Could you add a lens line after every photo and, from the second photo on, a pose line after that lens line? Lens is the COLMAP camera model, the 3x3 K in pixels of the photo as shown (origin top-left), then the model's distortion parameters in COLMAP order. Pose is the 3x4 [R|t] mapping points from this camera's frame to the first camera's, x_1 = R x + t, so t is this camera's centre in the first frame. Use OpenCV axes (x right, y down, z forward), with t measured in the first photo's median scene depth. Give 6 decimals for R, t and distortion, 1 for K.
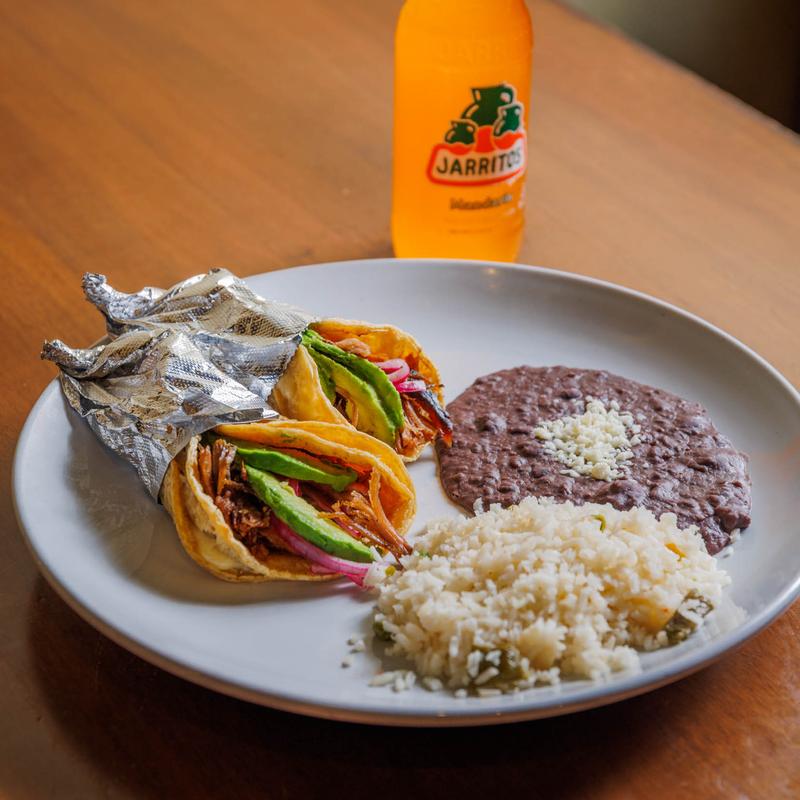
lens RADIAL K [[1951.3, 0, 400.5], [0, 1951.3, 400.3], [0, 0, 1]] dist [-0.012989, 0.000000]
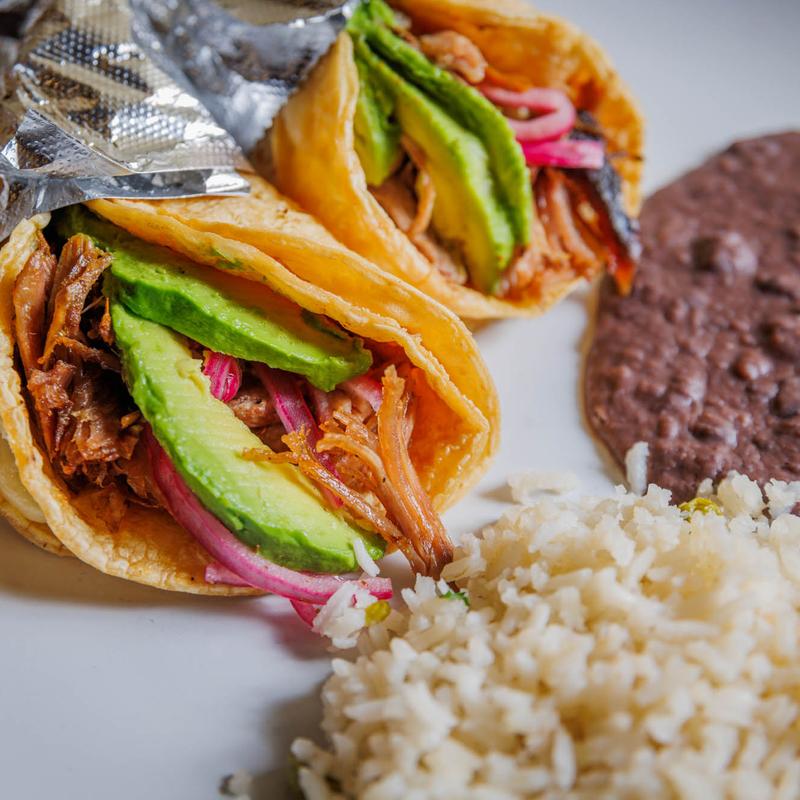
lens RADIAL K [[1852.9, 0, 398.5], [0, 1852.9, 398.2], [0, 0, 1]] dist [0.088572, 0.000000]
pose [[0.964279, 0.197217, -0.176836, 0.059129], [-0.149282, 0.956080, 0.252242, -0.060192], [0.218815, -0.216834, 0.951369, 0.564560]]
